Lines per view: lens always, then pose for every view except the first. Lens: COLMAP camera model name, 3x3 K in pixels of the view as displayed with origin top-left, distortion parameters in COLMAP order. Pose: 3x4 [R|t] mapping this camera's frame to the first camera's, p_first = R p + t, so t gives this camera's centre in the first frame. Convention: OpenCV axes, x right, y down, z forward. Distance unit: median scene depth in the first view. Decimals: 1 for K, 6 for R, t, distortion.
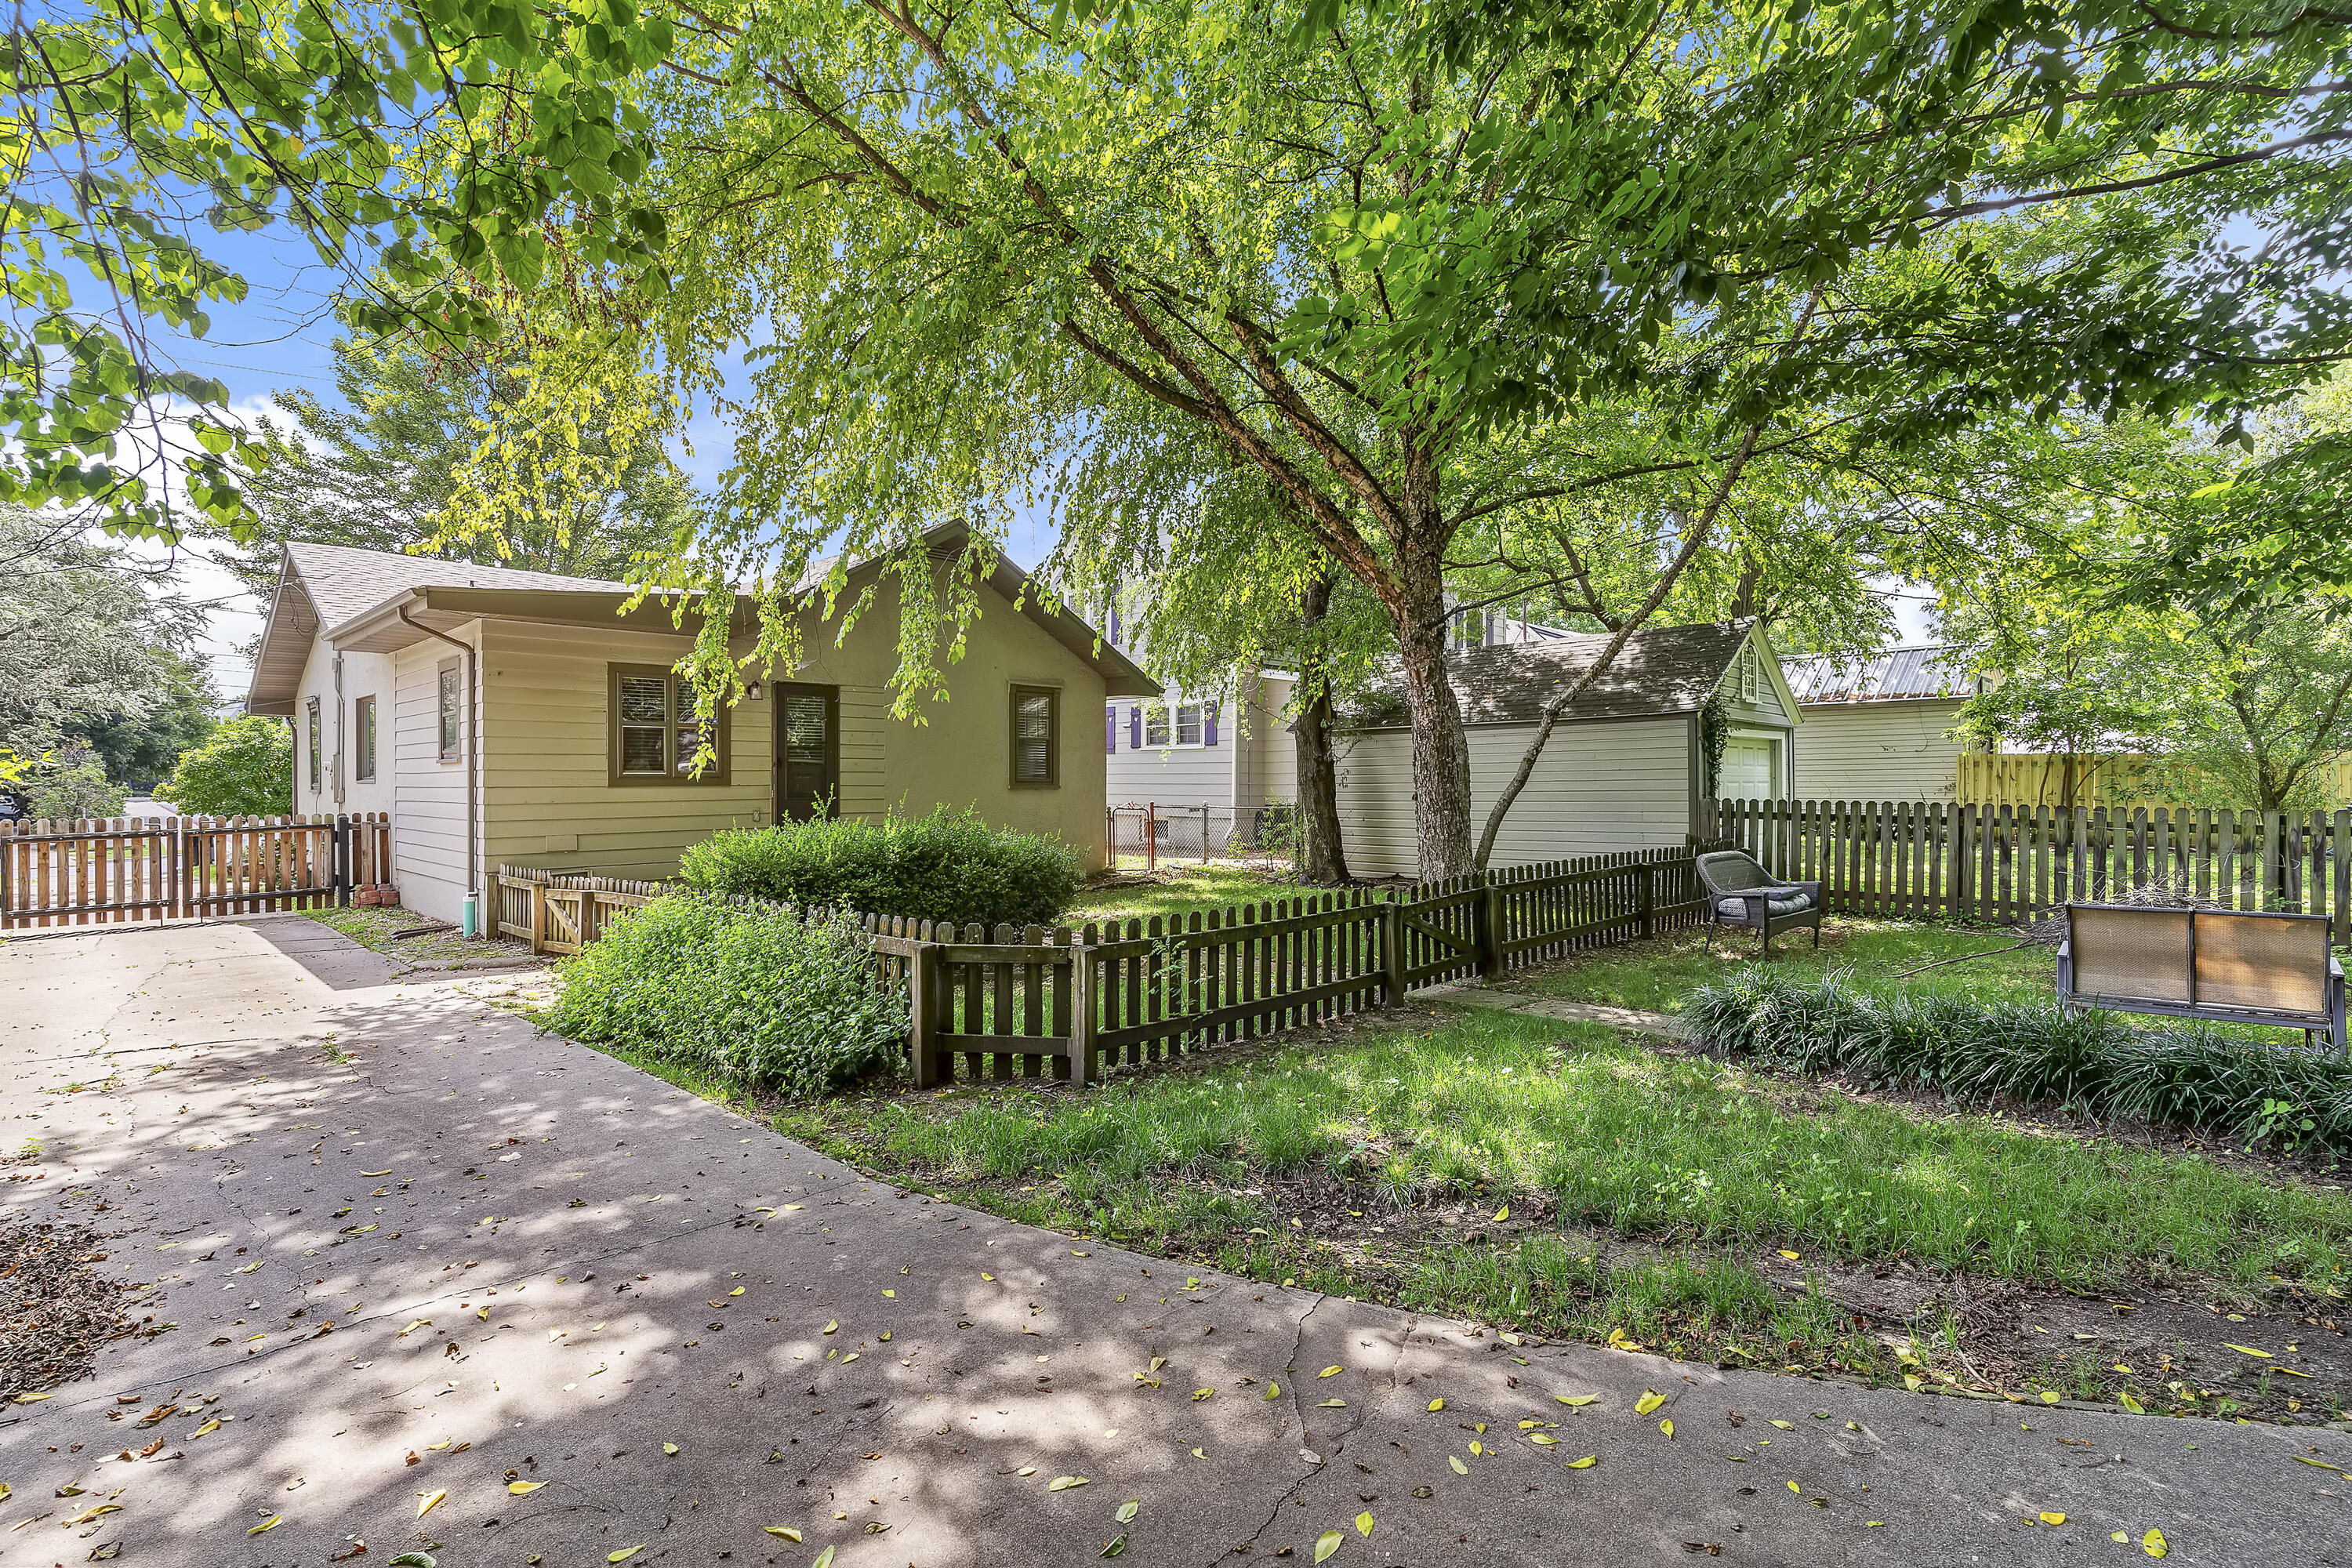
lens RADIAL K [[1146.1, 0, 1139.4], [0, 1146.1, 805.6], [0, 0, 1]] dist [0.001416, 0.000679]
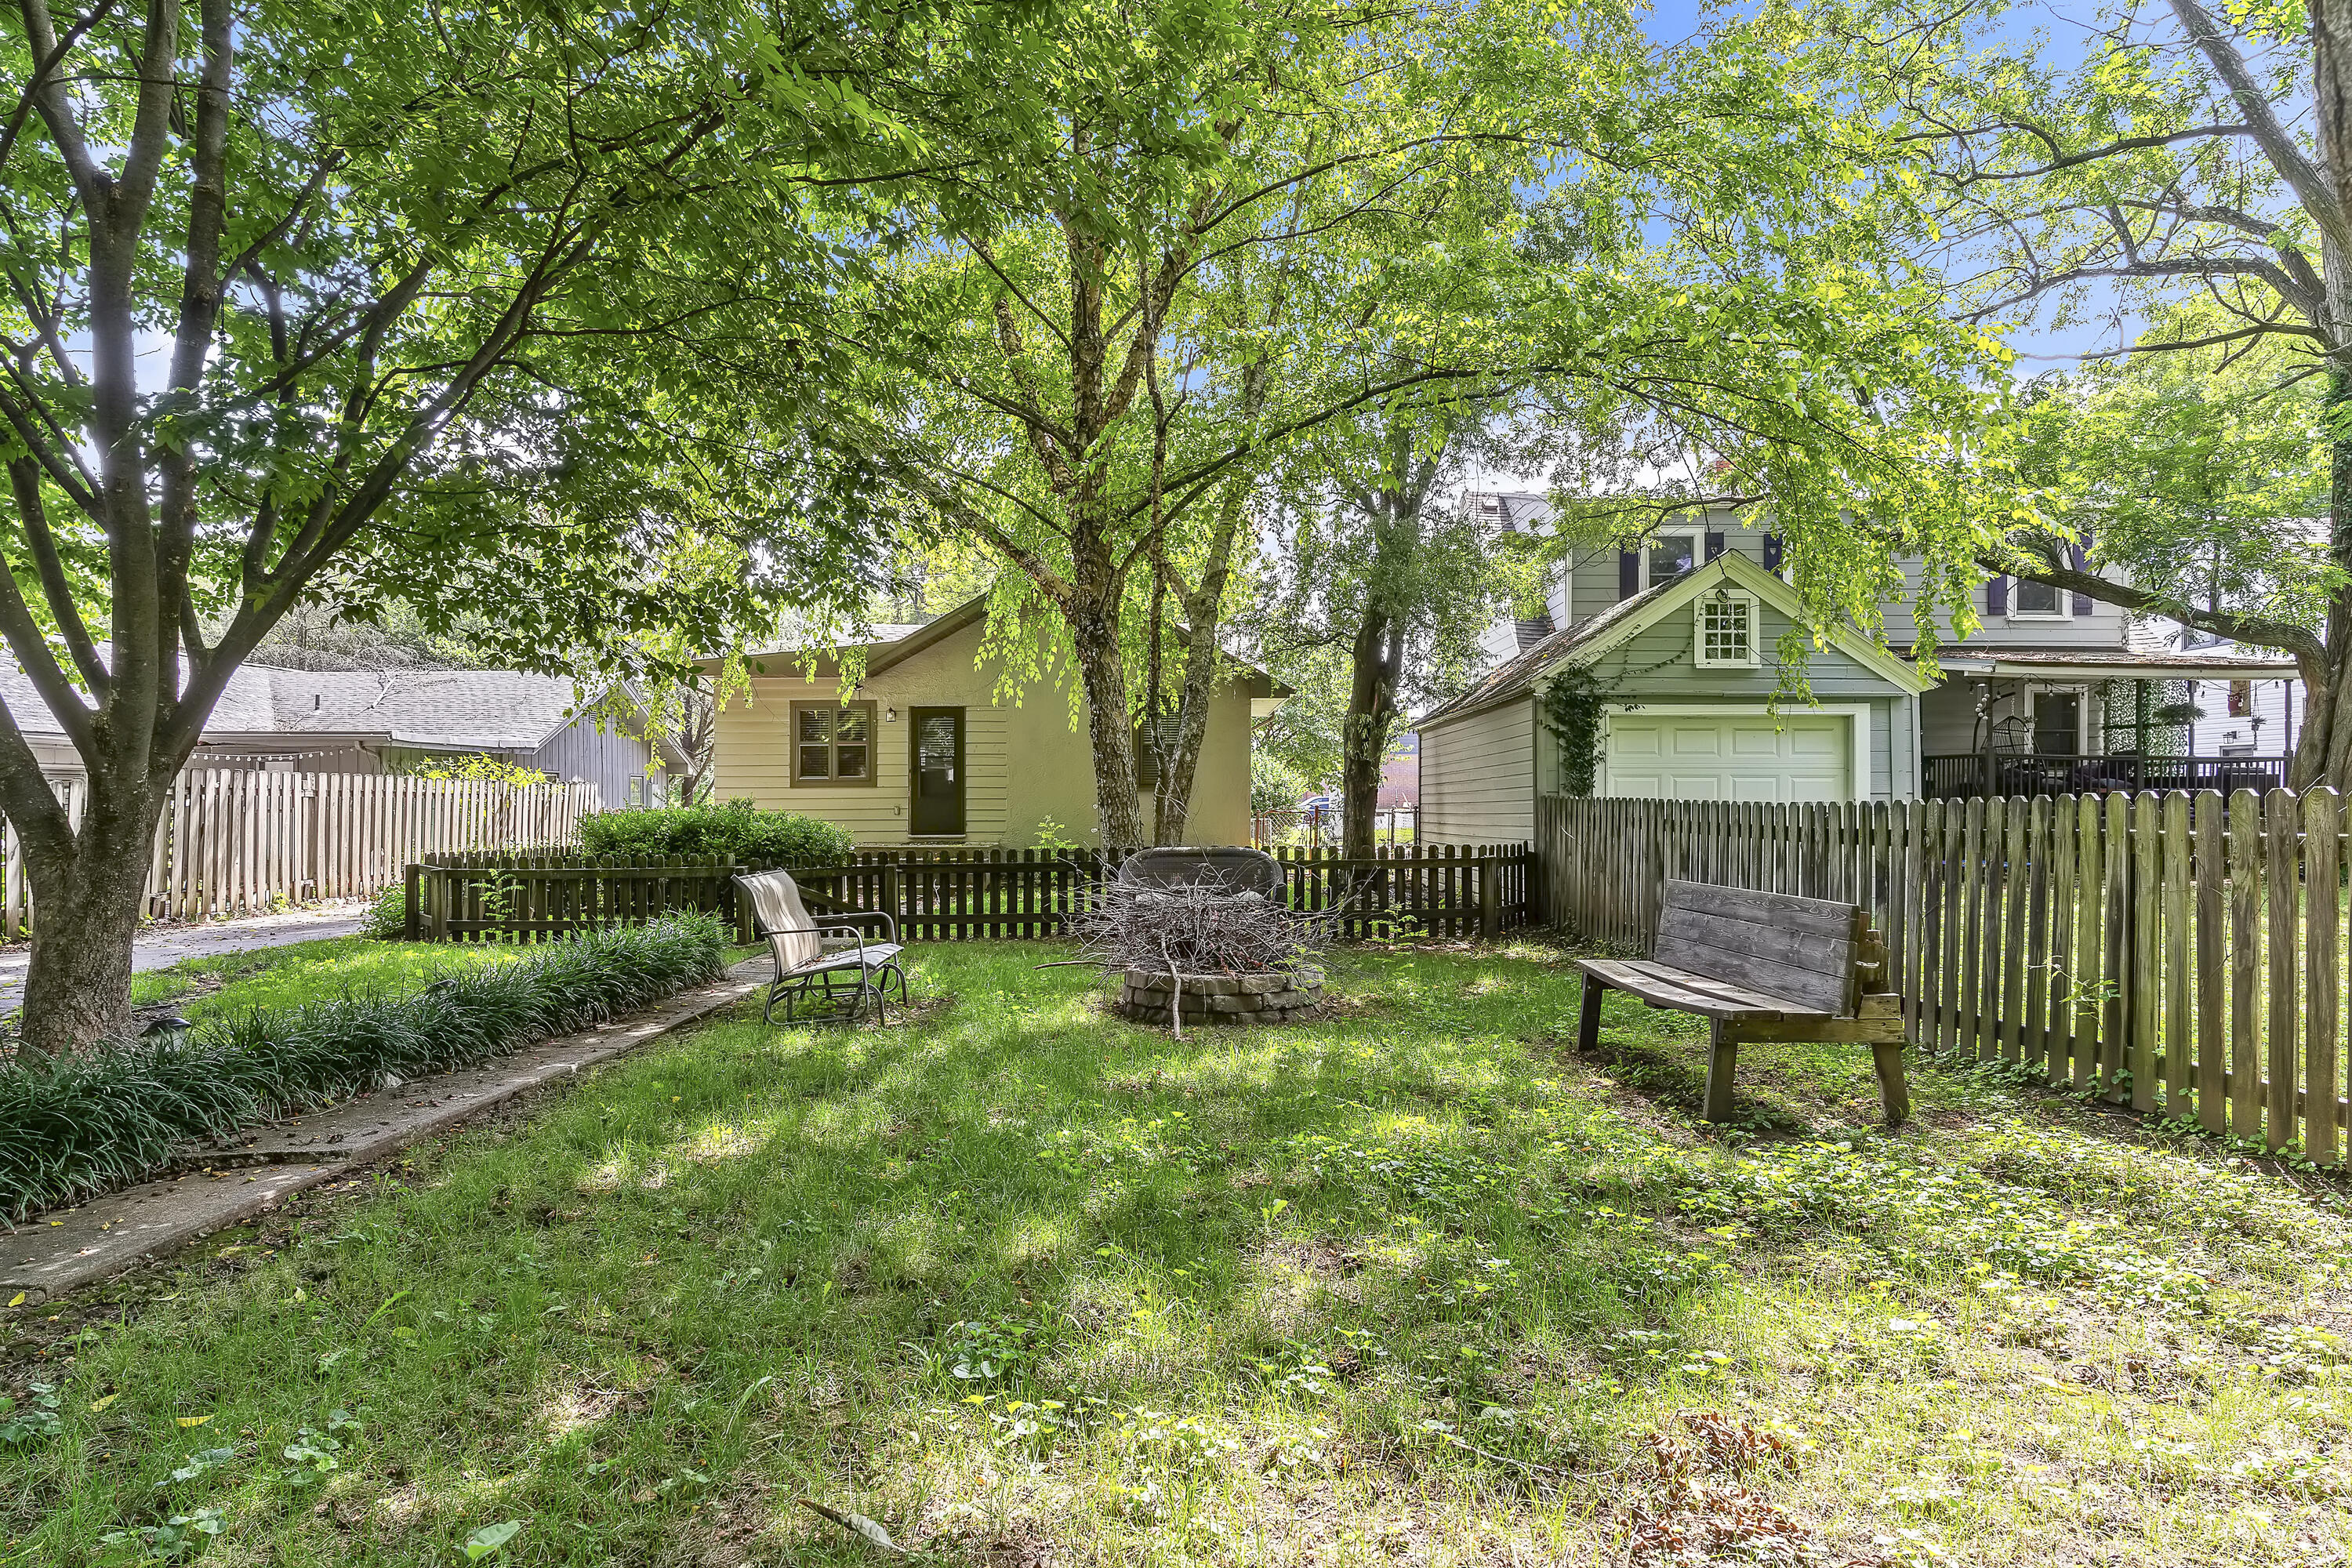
lens RADIAL K [[1299.4, 0, 1170.8], [0, 1299.4, 788.6], [0, 0, 1]] dist [-0.002441, -0.000899]
pose [[0.726626, -0.005157, -0.687013, 0.925519], [-0.008814, 0.999820, -0.016827, 0.007442], [0.686976, 0.018283, 0.726450, 0.132739]]
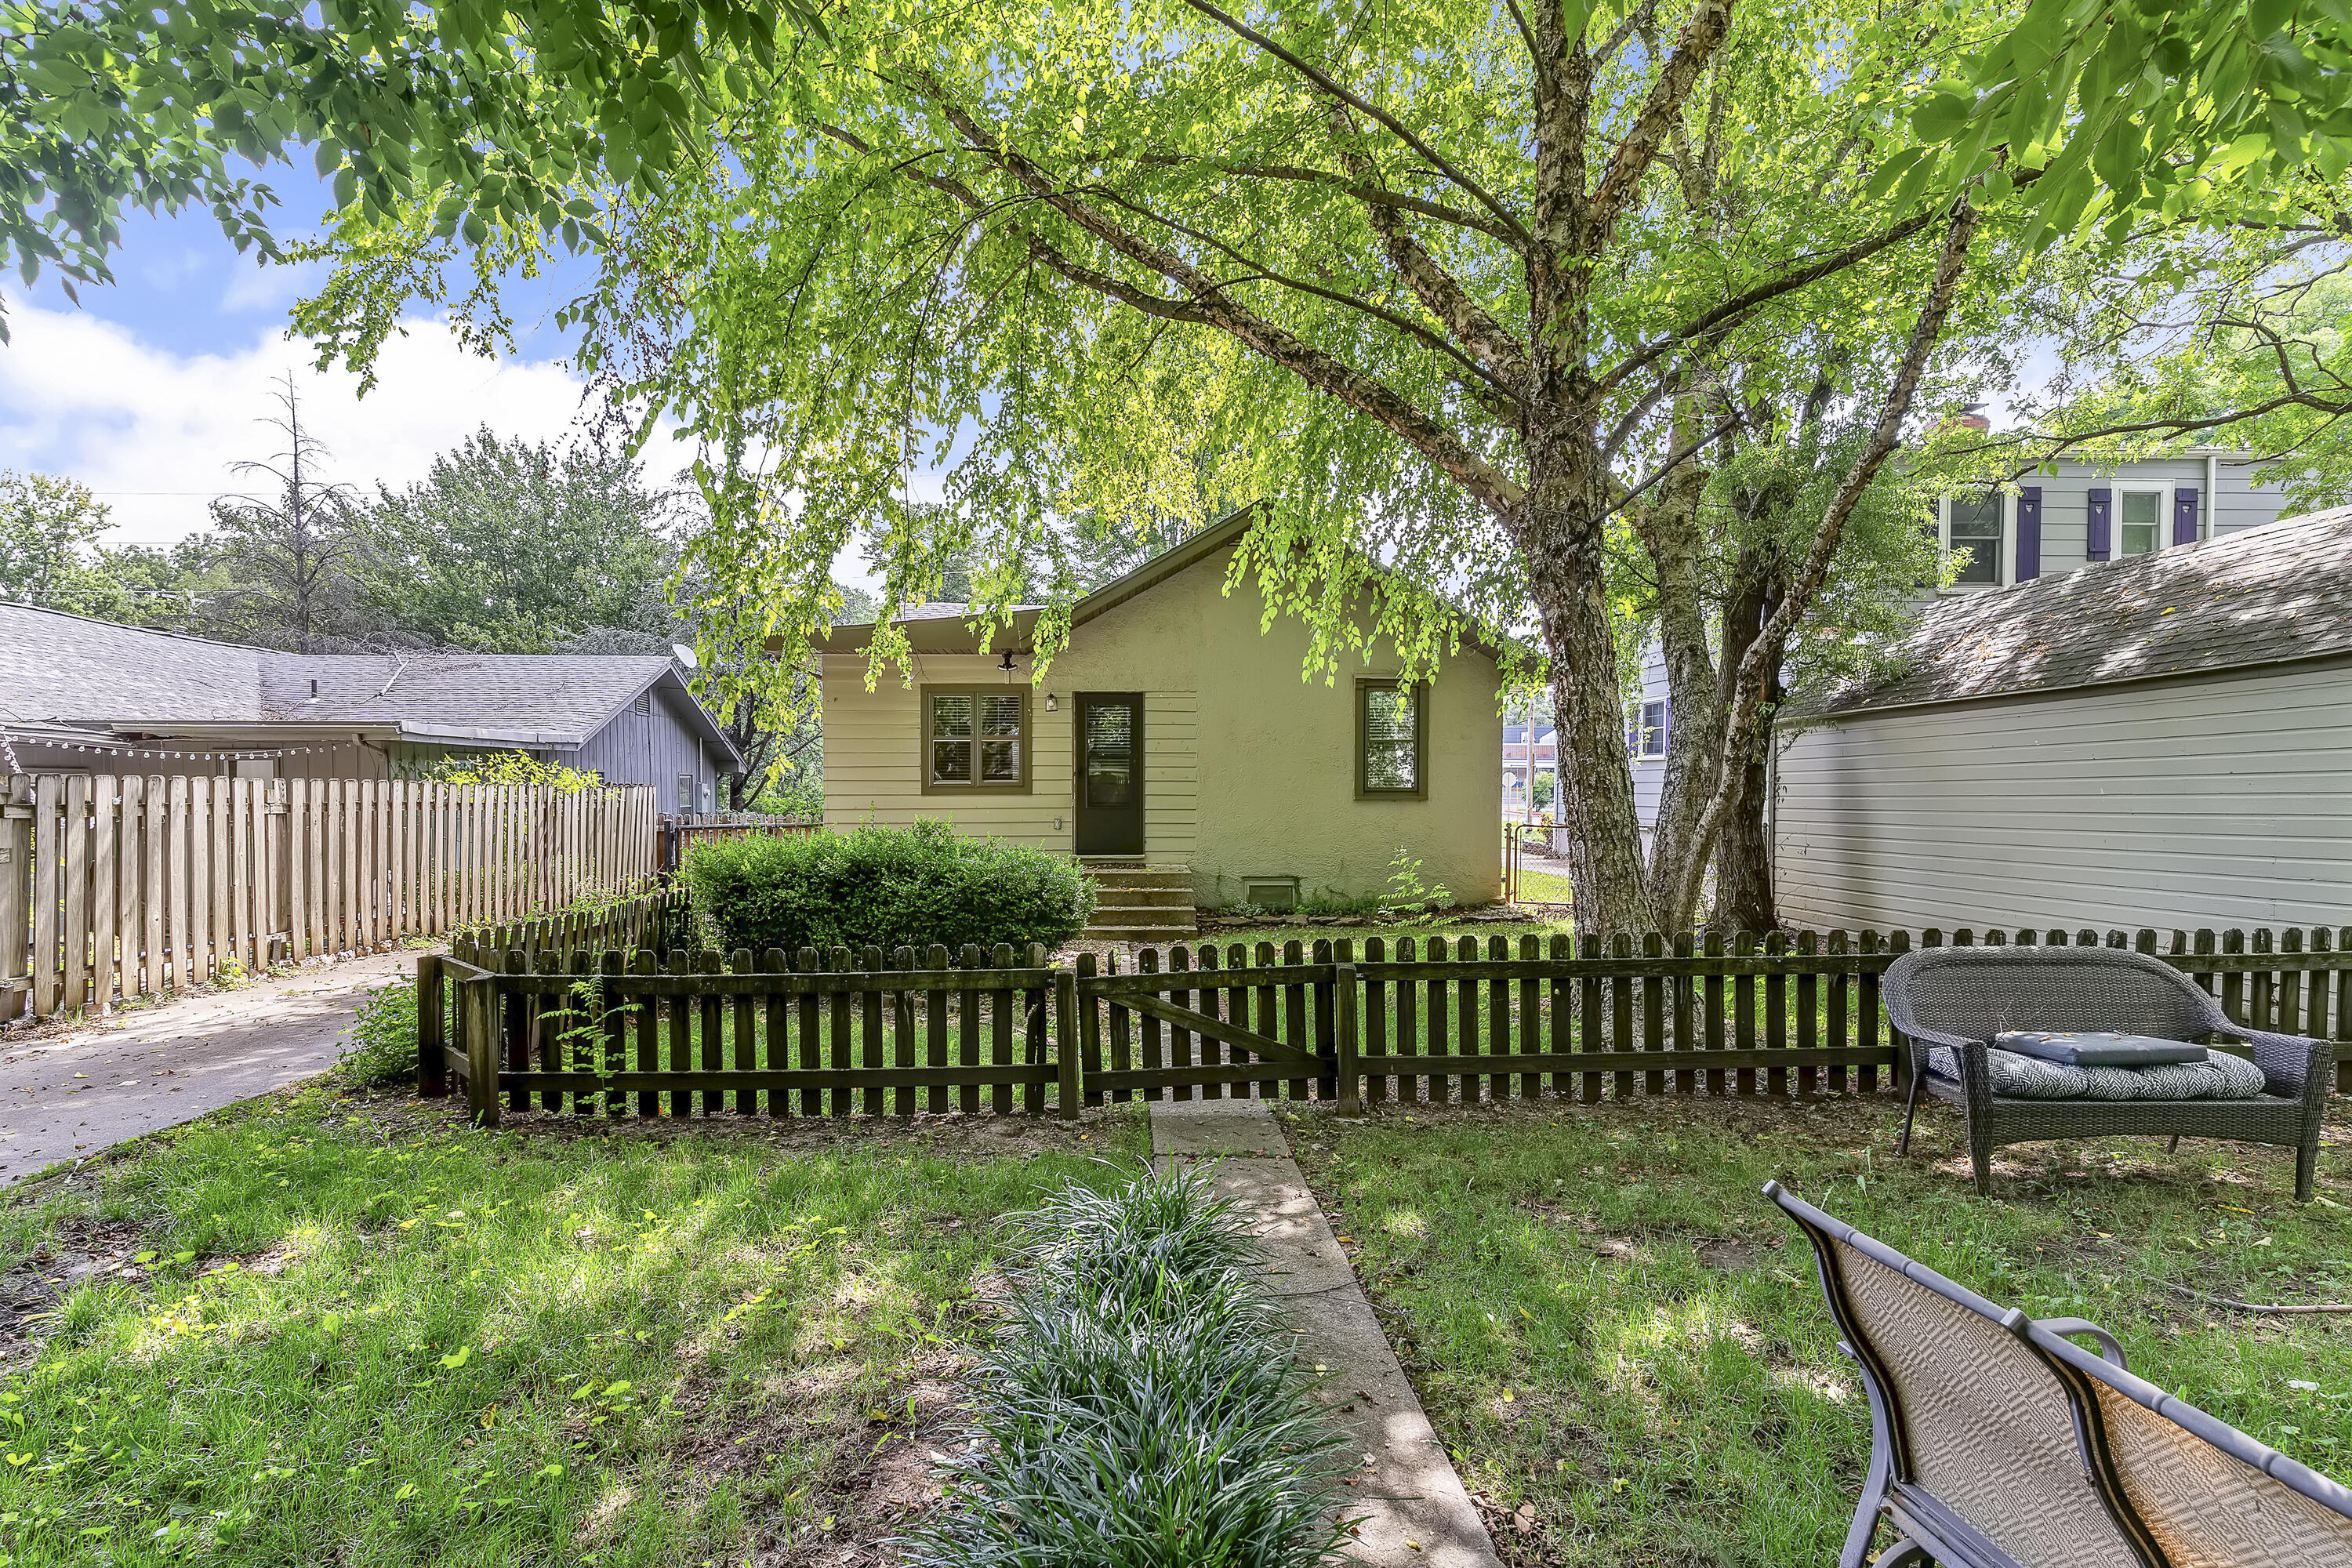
lens RADIAL K [[1146.1, 0, 1139.4], [0, 1146.1, 805.6], [0, 0, 1]] dist [0.001416, 0.000679]
pose [[0.743546, 0.011447, -0.668587, 0.414184], [-0.010167, 0.999931, 0.005814, -0.013476], [0.668608, 0.002474, 0.743611, 0.282603]]
